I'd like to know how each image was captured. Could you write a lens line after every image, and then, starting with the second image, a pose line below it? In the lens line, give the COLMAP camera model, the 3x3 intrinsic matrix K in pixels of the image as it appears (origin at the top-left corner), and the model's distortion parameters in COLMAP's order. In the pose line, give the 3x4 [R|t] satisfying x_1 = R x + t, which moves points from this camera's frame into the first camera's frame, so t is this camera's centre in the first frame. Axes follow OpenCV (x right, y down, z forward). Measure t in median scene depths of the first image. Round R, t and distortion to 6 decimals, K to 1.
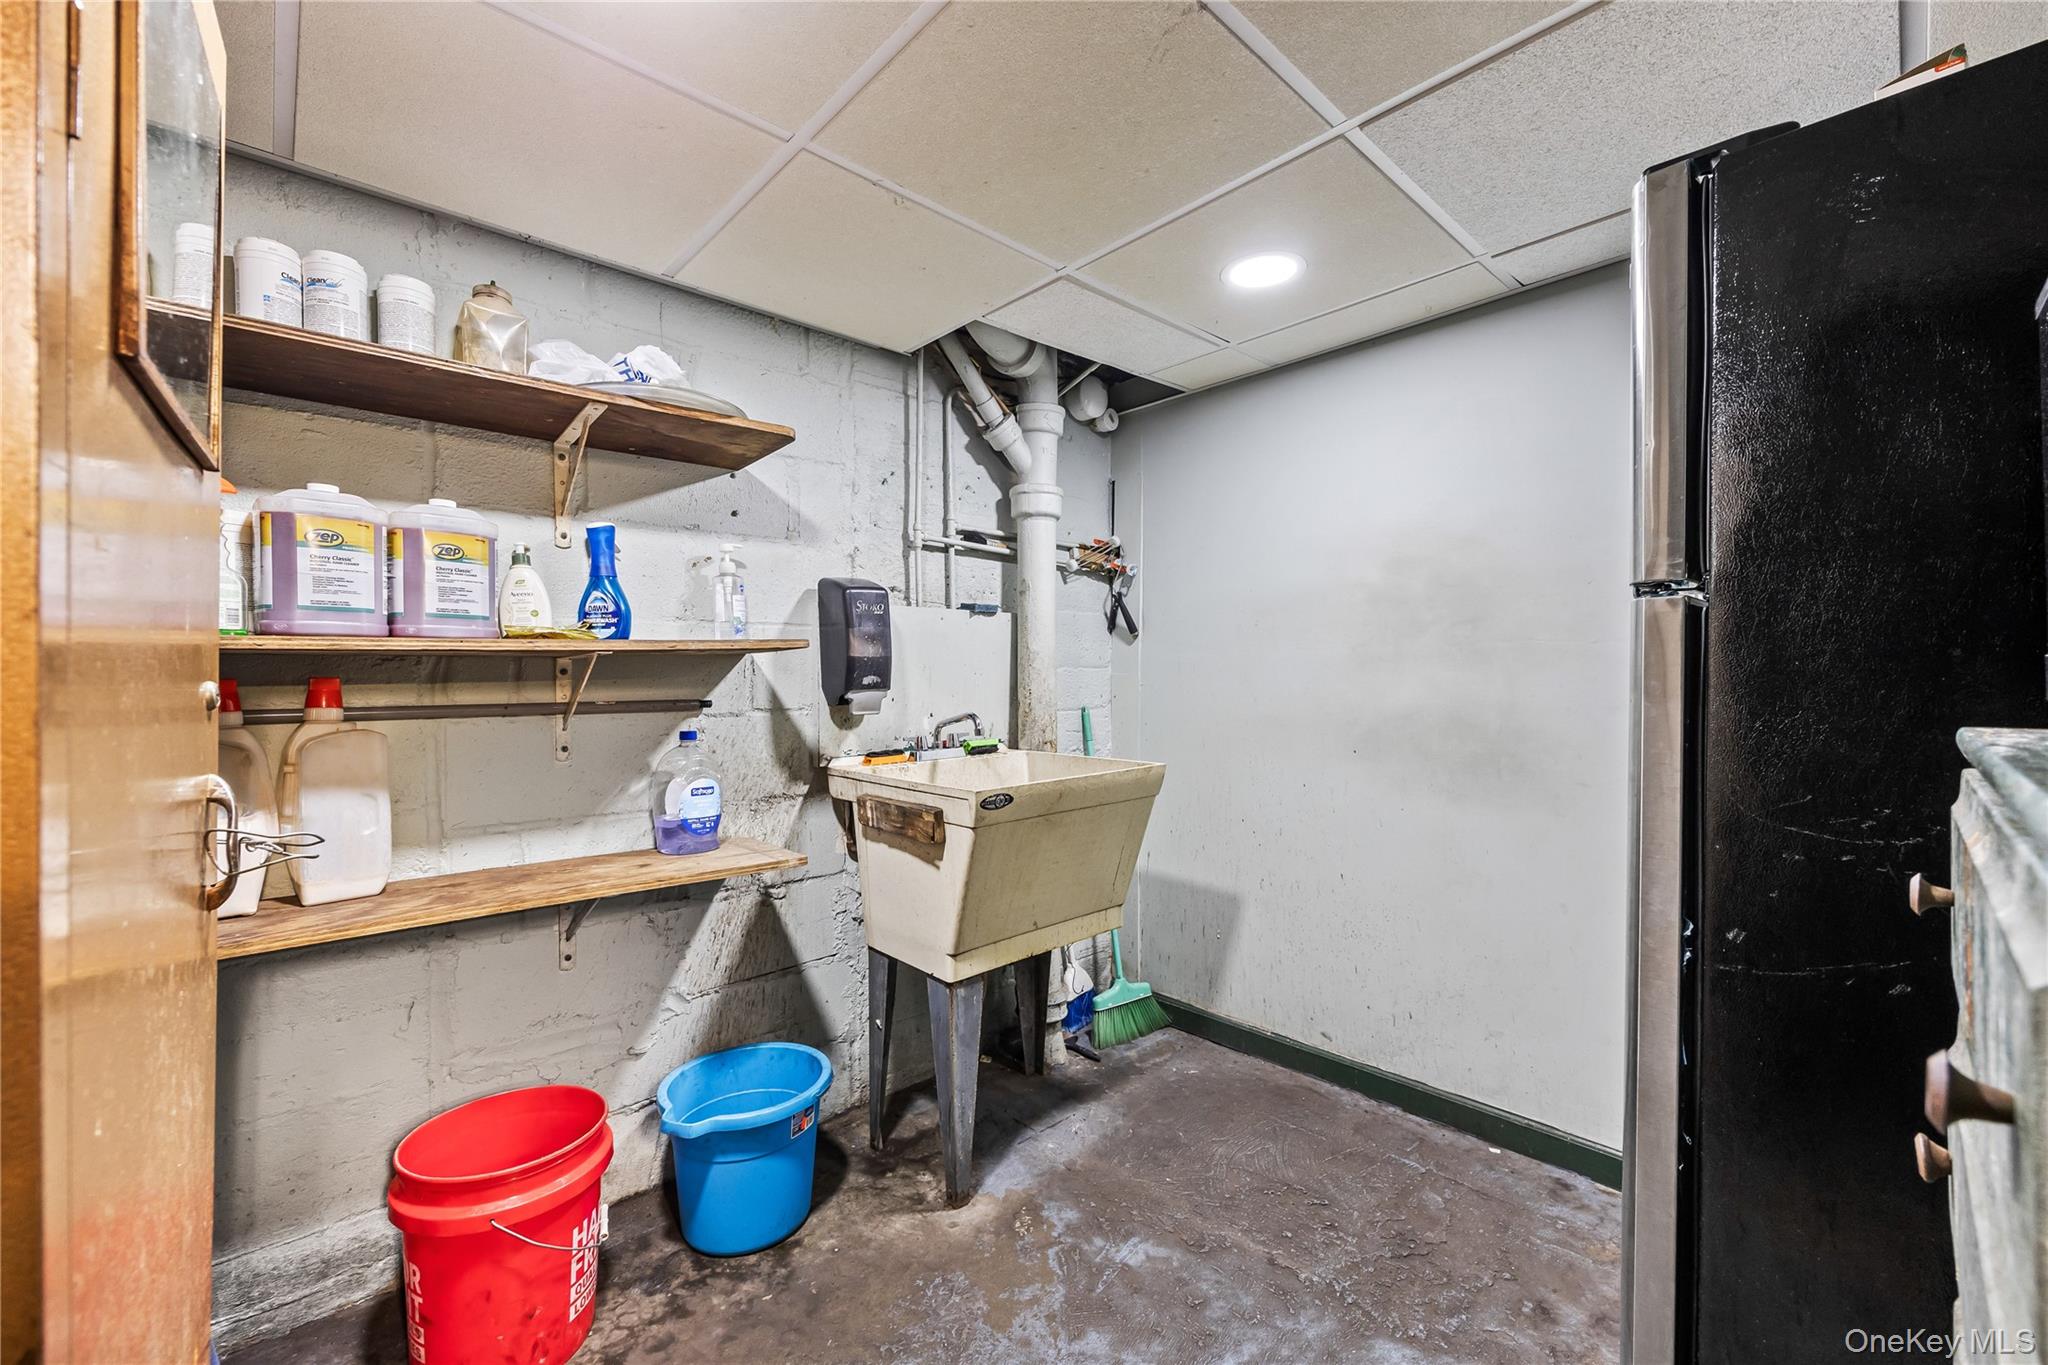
lens RADIAL K [[829.1, 0, 1027.6], [0, 829.1, 681.7], [0, 0, 1]] dist [0.004514, 0.000057]
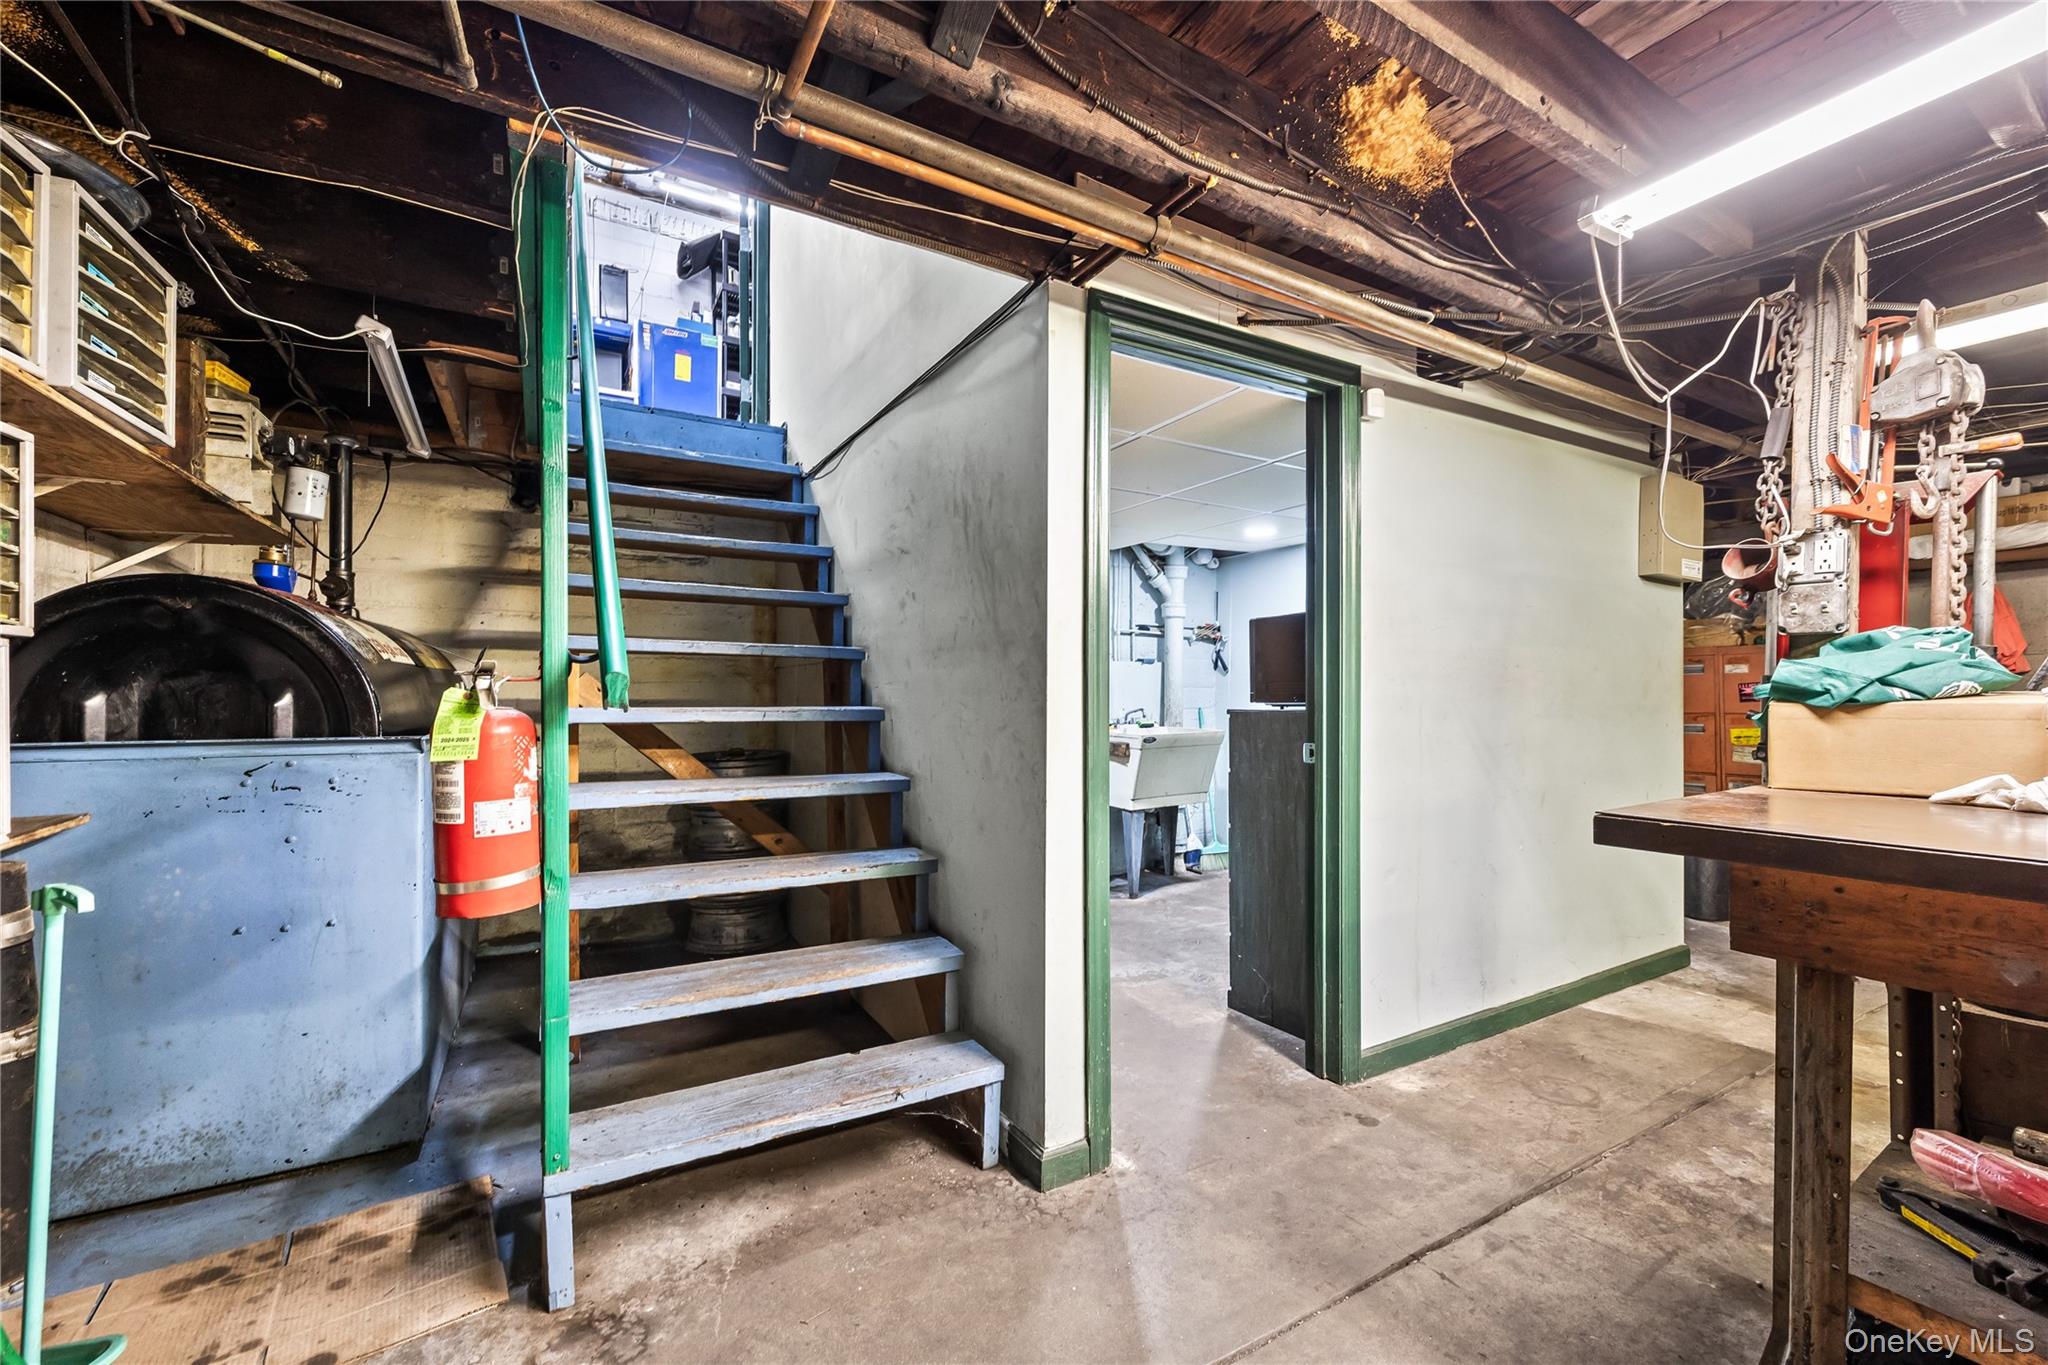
lens RADIAL K [[829.1, 0, 1025.6], [0, 829.1, 694.2], [0, 0, 1]] dist [0.004514, 0.000057]
pose [[0.976465, 0.009850, -0.215451, 0.102537], [-0.010852, 0.999935, -0.003465, 0.010994], [0.215403, 0.005722, 0.976509, -1.186898]]
